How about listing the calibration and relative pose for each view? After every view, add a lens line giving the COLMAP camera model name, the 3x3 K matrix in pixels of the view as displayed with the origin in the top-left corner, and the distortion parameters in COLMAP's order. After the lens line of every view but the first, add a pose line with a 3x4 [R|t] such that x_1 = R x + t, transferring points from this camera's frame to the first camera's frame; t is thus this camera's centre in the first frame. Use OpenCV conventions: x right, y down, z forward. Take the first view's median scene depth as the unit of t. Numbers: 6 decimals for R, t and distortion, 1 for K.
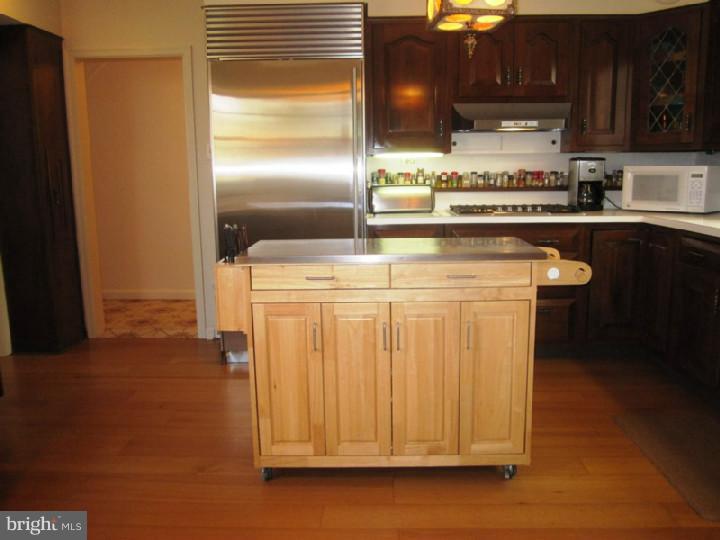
lens RADIAL K [[590.7, 0, 359.7], [0, 590.7, 271.9], [0, 0, 1]] dist [-0.060511, 0.008348]
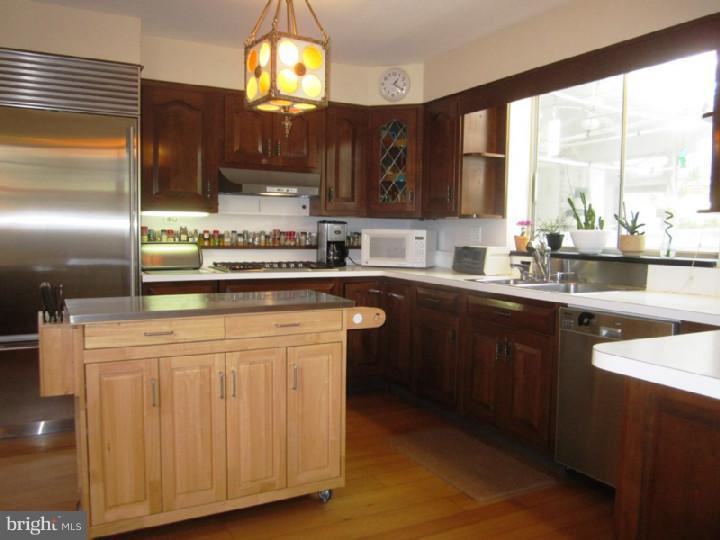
lens RADIAL K [[590.7, 0, 361.5], [0, 590.7, 269.0], [0, 0, 1]] dist [-0.060511, 0.008348]
pose [[0.868424, -0.003641, 0.495810, -0.232034], [0.053531, 0.994817, -0.086455, 0.005648], [-0.492925, 0.101621, 0.864117, -0.053709]]
